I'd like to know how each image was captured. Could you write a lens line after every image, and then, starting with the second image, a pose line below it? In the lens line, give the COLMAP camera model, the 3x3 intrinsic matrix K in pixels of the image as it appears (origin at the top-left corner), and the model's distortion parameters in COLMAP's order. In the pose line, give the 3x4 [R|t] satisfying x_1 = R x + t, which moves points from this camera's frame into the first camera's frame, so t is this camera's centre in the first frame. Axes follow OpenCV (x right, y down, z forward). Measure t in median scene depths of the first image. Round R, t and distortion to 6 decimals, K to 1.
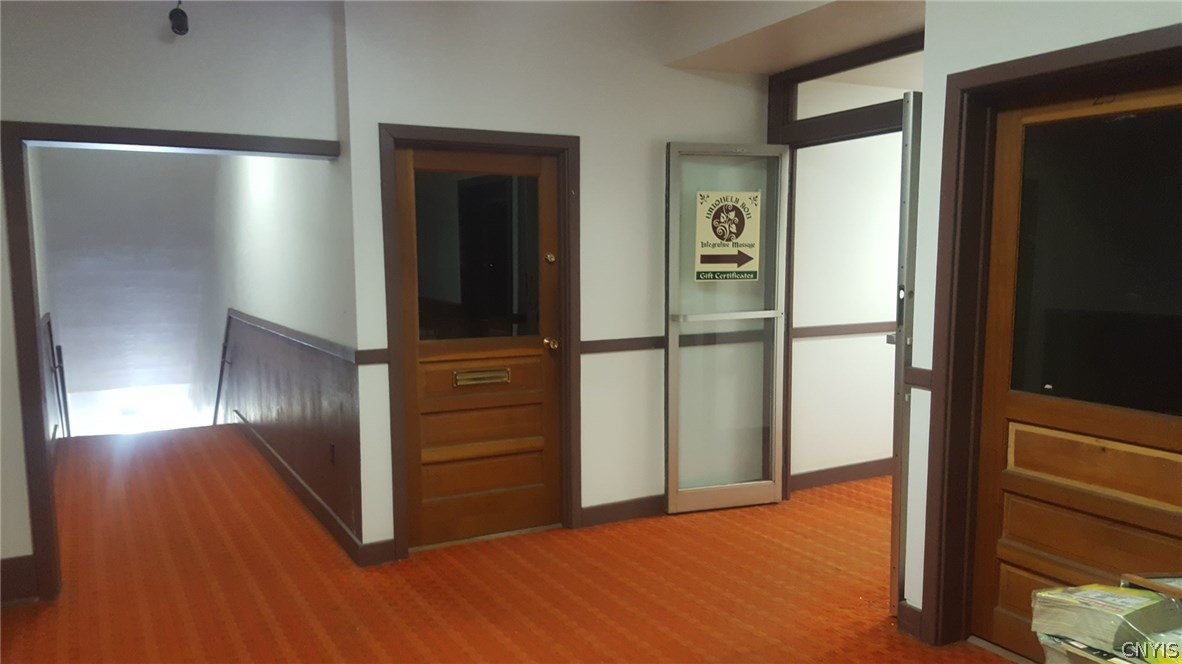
lens RADIAL K [[857.7, 0, 589.8], [0, 857.7, 333.3], [0, 0, 1]] dist [0.023634, -0.003502]
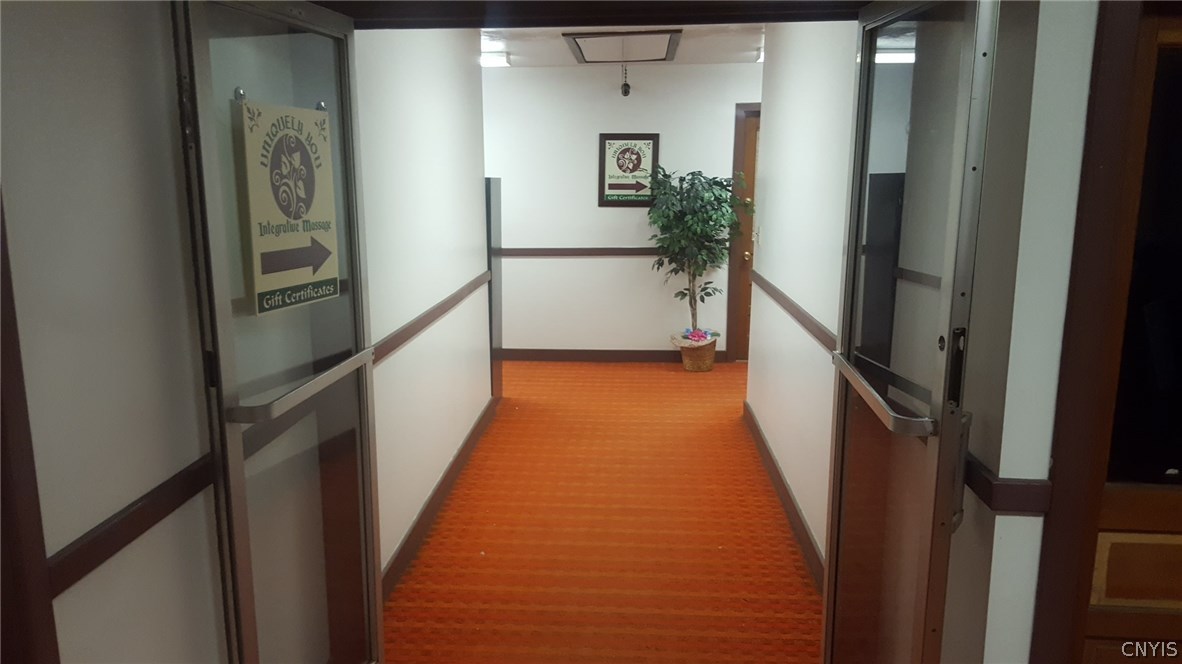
lens RADIAL K [[857.7, 0, 590.0], [0, 857.7, 340.5], [0, 0, 1]] dist [0.023634, -0.003502]
pose [[0.547832, -0.144182, 0.824070, -0.135287], [0.070942, 0.989495, 0.125964, -0.089819], [-0.833575, -0.010546, 0.552305, 0.621386]]
